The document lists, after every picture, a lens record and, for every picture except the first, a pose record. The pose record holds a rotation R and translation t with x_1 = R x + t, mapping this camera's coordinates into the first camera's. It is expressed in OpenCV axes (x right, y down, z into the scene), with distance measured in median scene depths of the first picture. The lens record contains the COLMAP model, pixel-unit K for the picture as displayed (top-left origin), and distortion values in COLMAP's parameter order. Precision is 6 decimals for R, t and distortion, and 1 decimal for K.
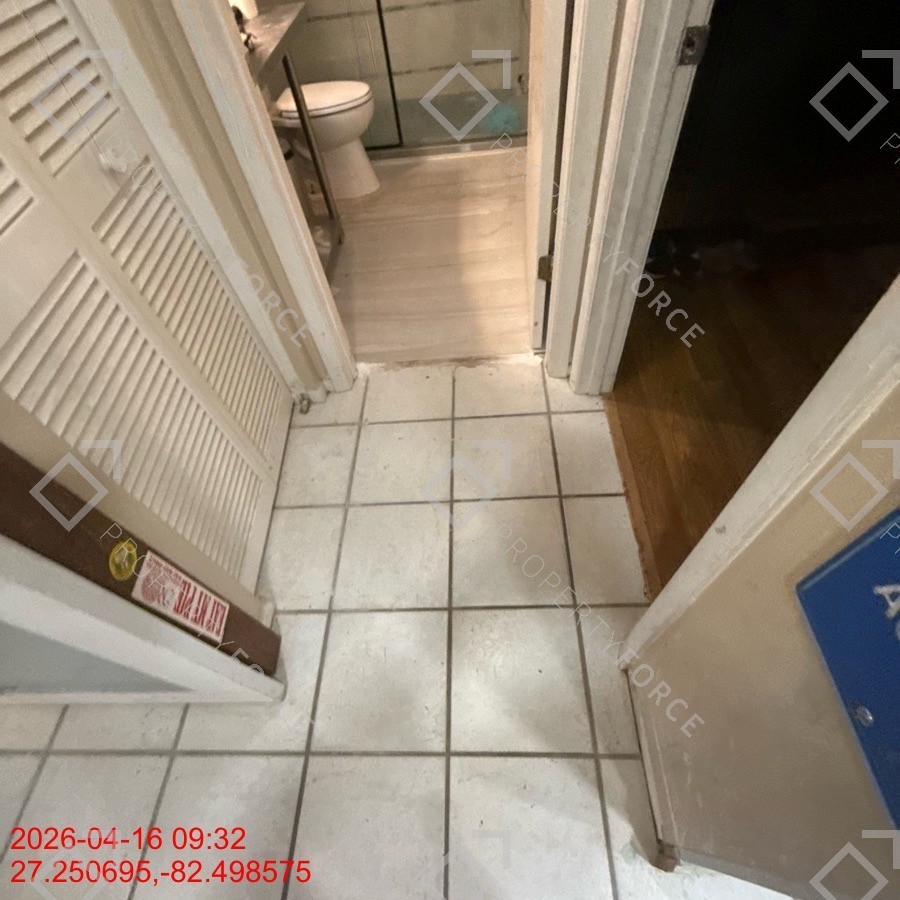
lens RADIAL K [[476.2, 0, 447.5], [0, 476.2, 448.3], [0, 0, 1]] dist [0.001625, -0.000753]
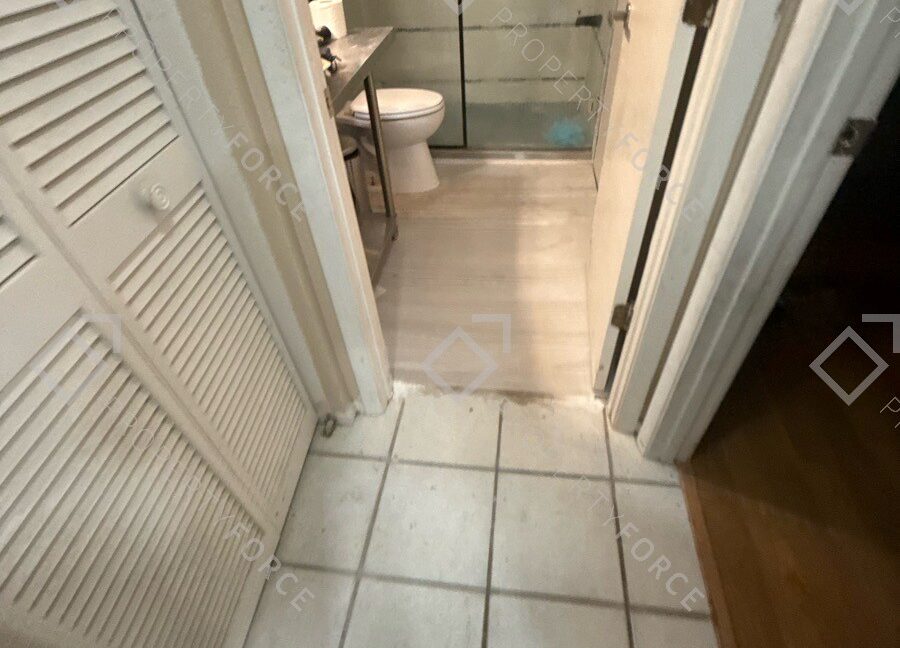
lens RADIAL K [[477.7, 0, 450.1], [0, 477.7, 325.7], [0, 0, 1]] dist [0.002924, -0.001865]
pose [[0.992195, 0.112678, -0.053405, -0.048930], [-0.120095, 0.978762, -0.166137, -0.144535], [0.033551, 0.171254, 0.984655, 0.101007]]
